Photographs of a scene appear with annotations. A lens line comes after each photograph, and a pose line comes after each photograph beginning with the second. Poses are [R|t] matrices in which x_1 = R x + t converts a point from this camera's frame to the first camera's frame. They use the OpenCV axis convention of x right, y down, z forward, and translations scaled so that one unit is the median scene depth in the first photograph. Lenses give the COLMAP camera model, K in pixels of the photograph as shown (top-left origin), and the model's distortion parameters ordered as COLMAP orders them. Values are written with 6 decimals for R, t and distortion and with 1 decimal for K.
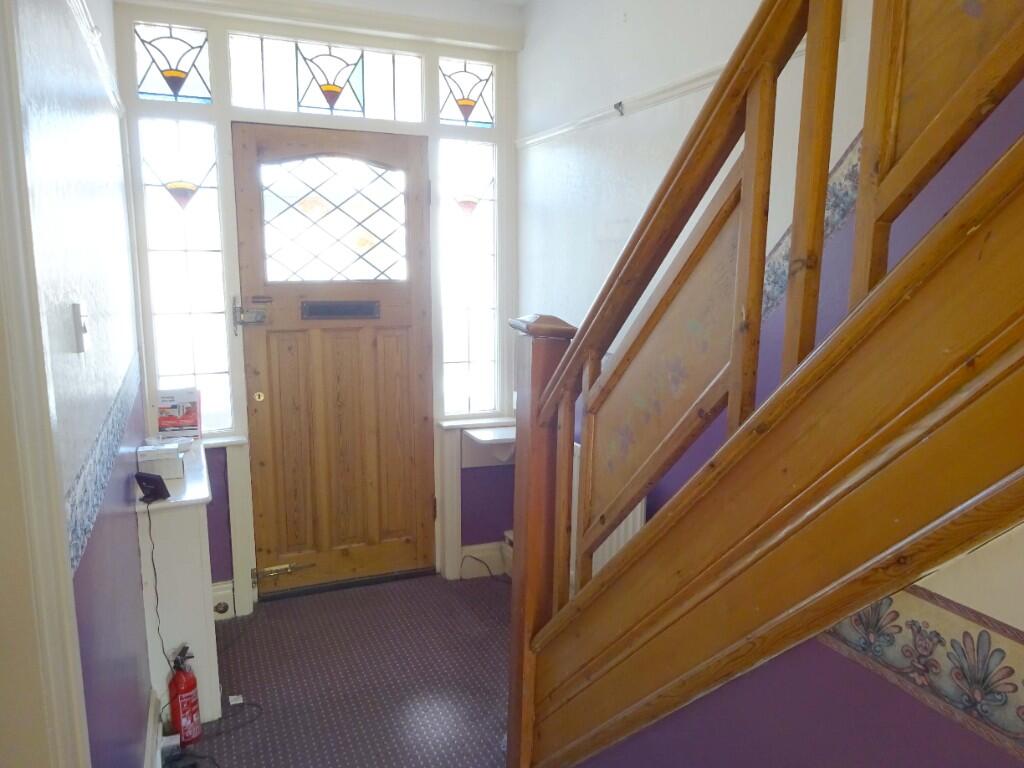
lens RADIAL K [[742.3, 0, 511.0], [0, 742.3, 386.3], [0, 0, 1]] dist [-0.012377, 0.005390]
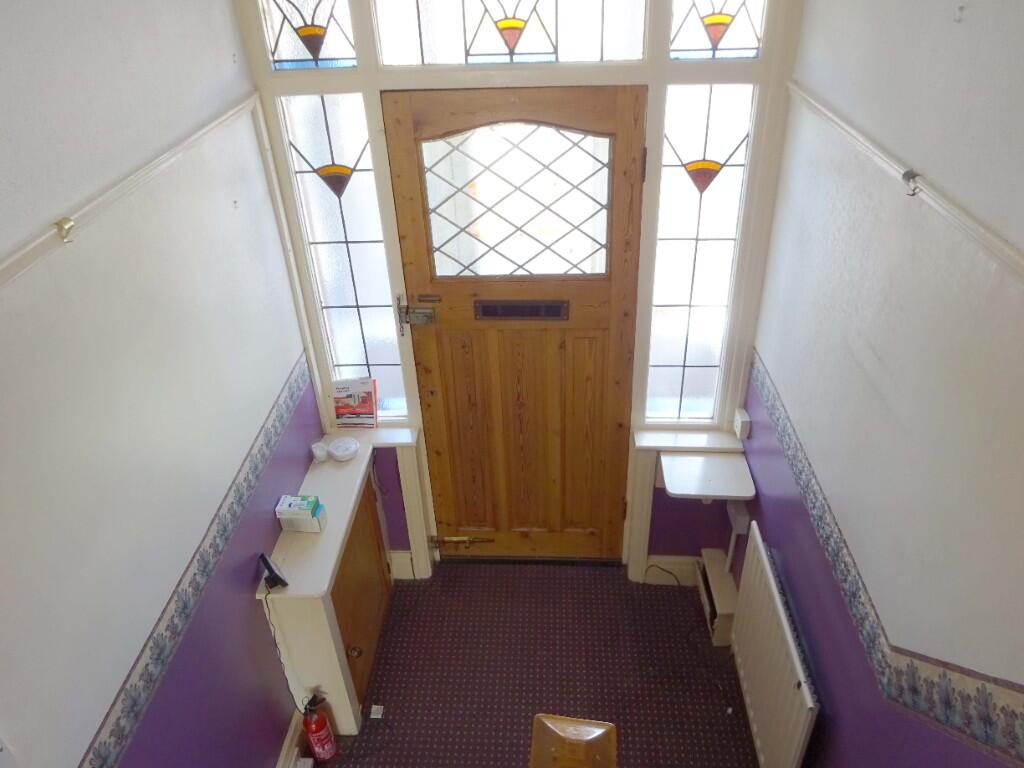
lens RADIAL K [[742.3, 0, 511.1], [0, 742.3, 384.5], [0, 0, 1]] dist [-0.012377, 0.005390]
pose [[0.895115, 0.209962, -0.393301, 0.101886], [-0.031309, 0.909591, 0.414324, -0.366178], [0.444735, -0.358554, 0.820762, 0.287245]]
